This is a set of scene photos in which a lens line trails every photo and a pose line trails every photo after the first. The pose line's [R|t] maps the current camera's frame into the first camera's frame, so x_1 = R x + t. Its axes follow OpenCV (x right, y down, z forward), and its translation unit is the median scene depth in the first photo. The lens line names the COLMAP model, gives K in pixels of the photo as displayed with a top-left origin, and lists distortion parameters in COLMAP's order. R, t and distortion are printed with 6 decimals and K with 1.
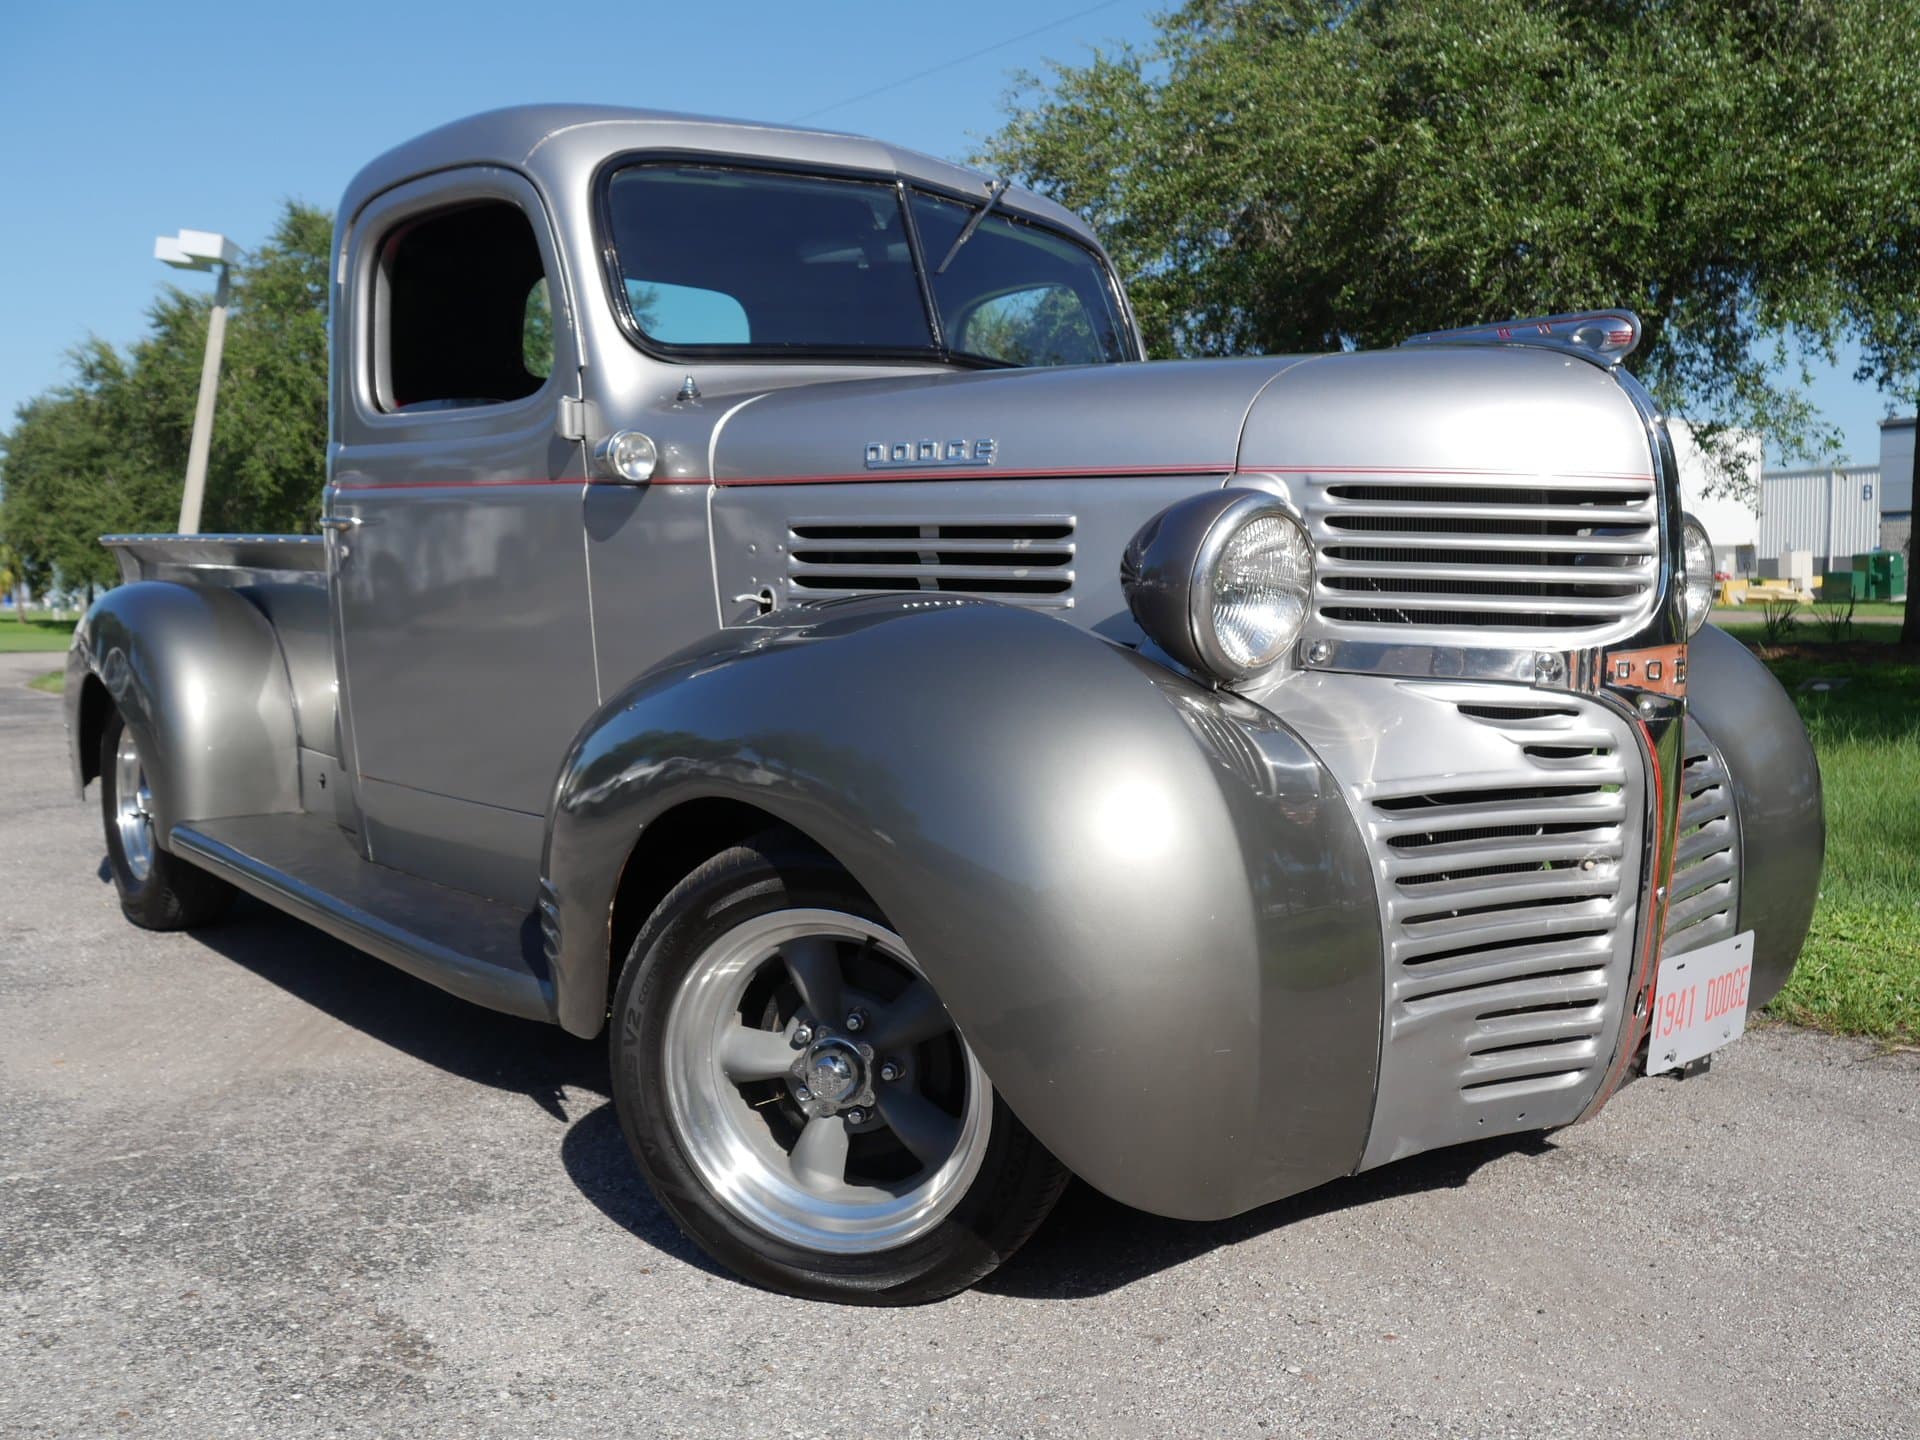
lens RADIAL K [[1634.9, 0, 960.0], [0, 1634.9, 720.0], [0, 0, 1]] dist [-0.038304, 0.049661]
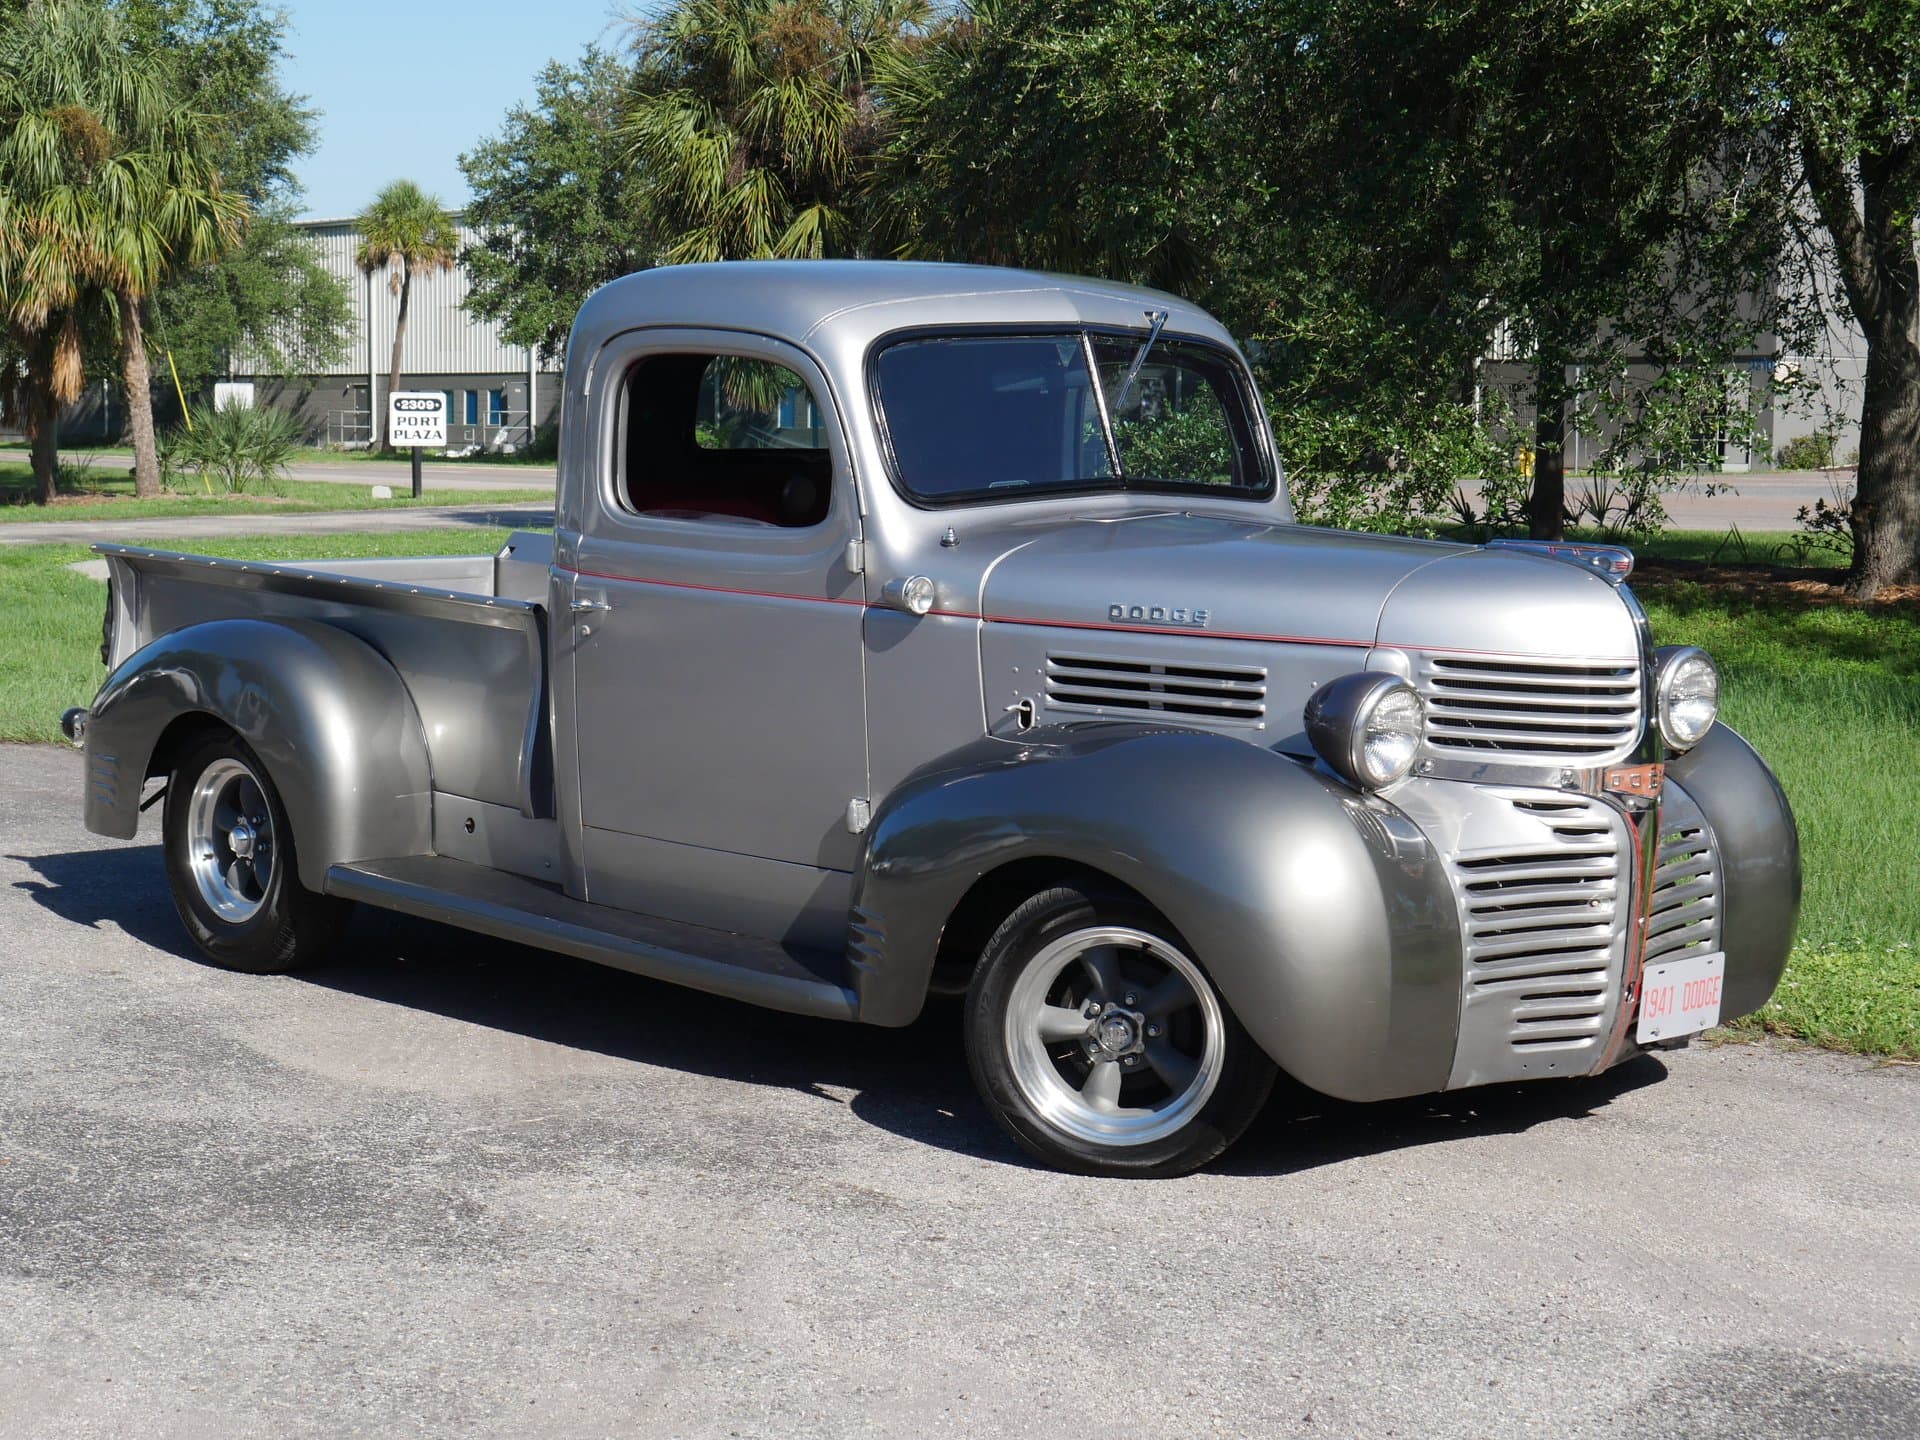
lens RADIAL K [[3162.2, 0, 960.0], [0, 3162.2, 720.0], [0, 0, 1]] dist [0.020693, 0.146202]
pose [[0.997416, 0.010083, 0.071138, -0.387032], [-0.011438, 0.999760, 0.018668, -0.120207], [-0.070933, -0.019434, 0.997292, -1.744238]]
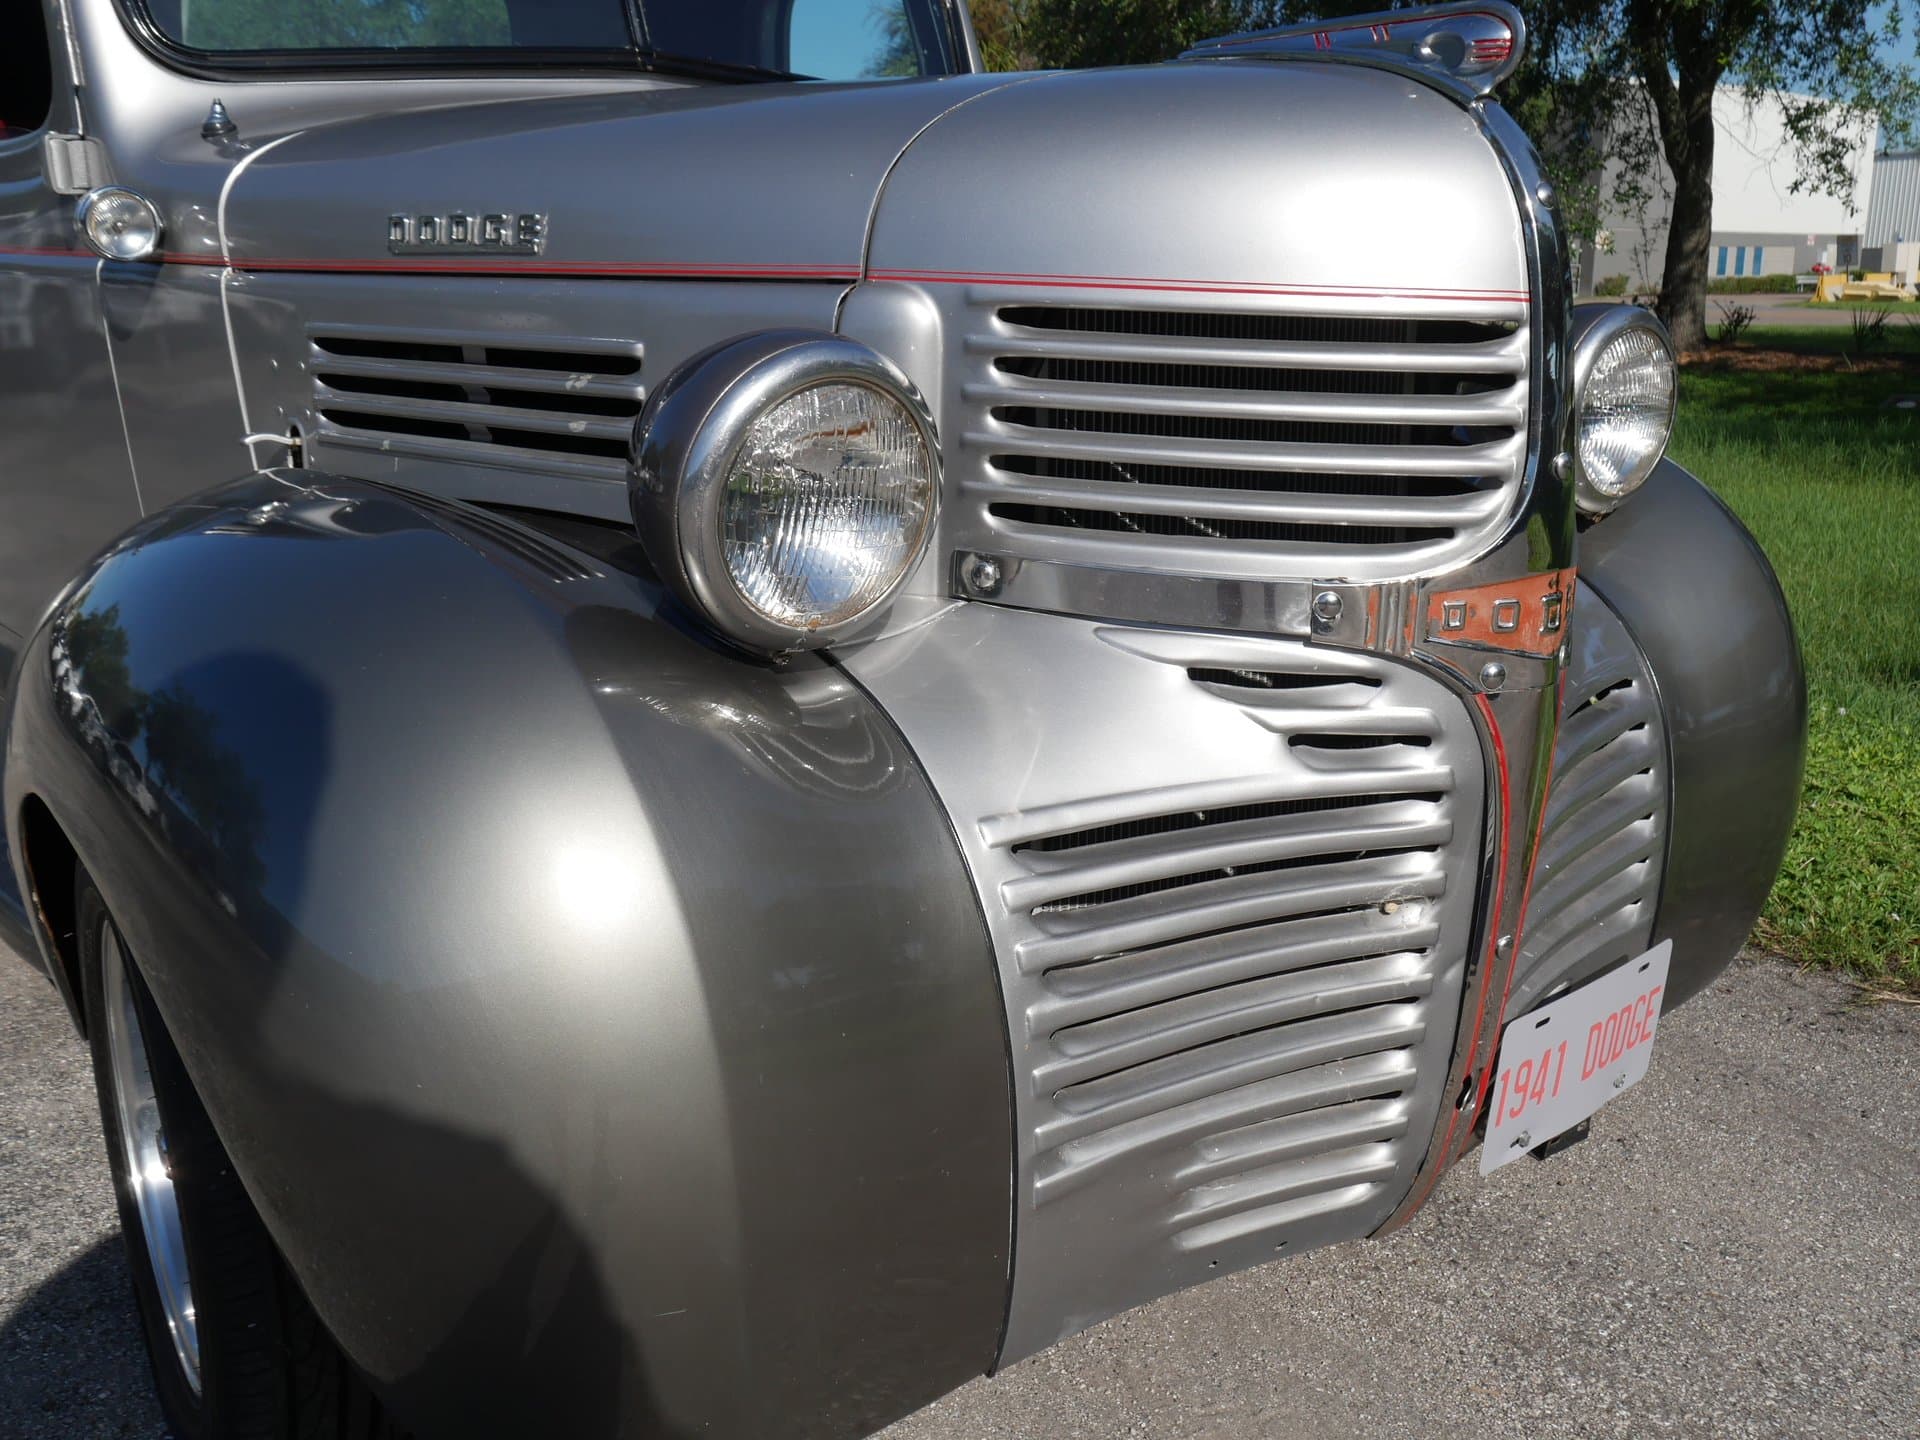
lens RADIAL K [[1634.9, 0, 960.0], [0, 1634.9, 720.0], [0, 0, 1]] dist [-0.038304, 0.049661]
pose [[0.999360, 0.009524, -0.034478, 0.205990], [-0.003007, 0.982857, 0.184343, -0.090848], [0.035643, -0.184122, 0.982257, 0.320134]]
